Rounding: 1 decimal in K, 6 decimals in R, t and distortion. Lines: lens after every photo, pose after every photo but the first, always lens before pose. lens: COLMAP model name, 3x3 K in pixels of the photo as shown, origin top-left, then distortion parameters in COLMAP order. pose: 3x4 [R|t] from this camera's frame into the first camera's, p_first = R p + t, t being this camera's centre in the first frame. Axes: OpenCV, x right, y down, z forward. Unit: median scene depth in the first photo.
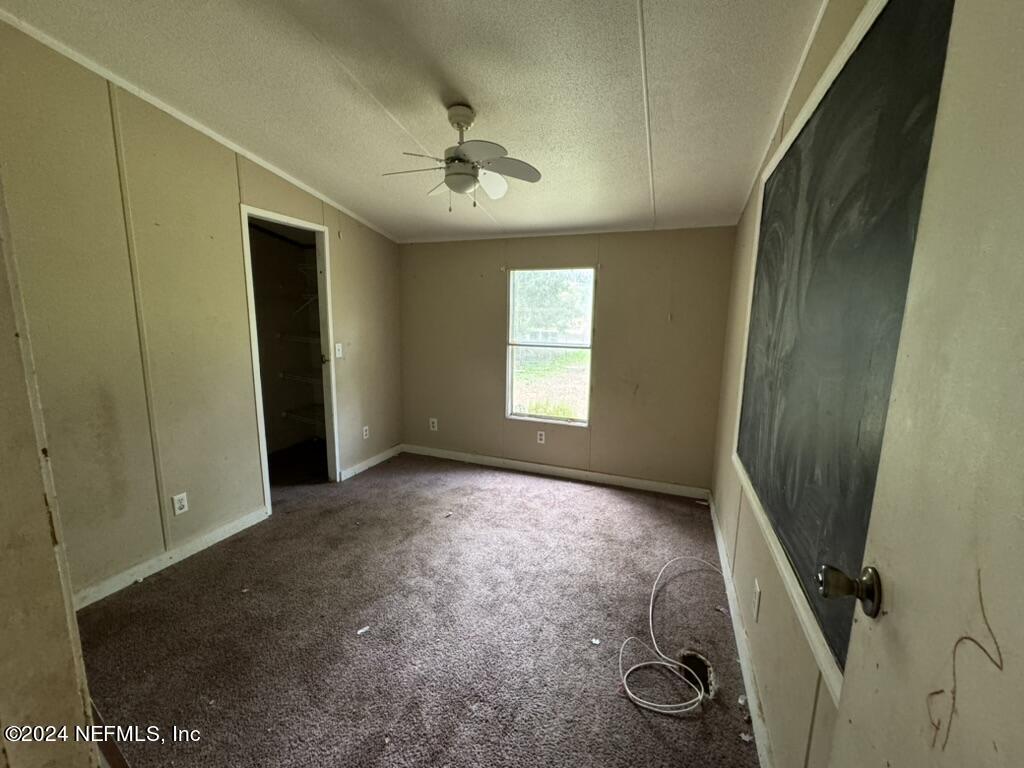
lens RADIAL K [[408.2, 0, 510.1], [0, 408.2, 379.4], [0, 0, 1]] dist [0.001903, 0.000151]
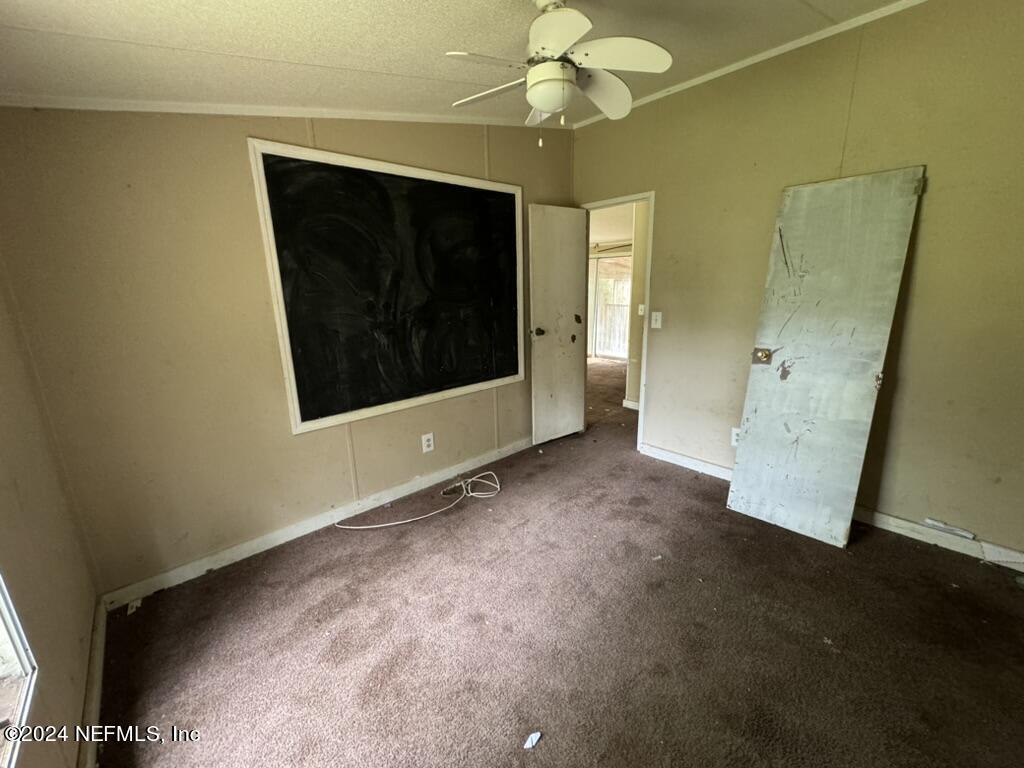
lens RADIAL K [[408.2, 0, 510.4], [0, 408.2, 385.8], [0, 0, 1]] dist [0.001903, 0.000151]
pose [[-0.892592, -0.101050, 0.439395, -0.288947], [0.080776, 0.922951, 0.376346, -0.203859], [-0.443570, 0.371416, -0.815656, 1.258010]]
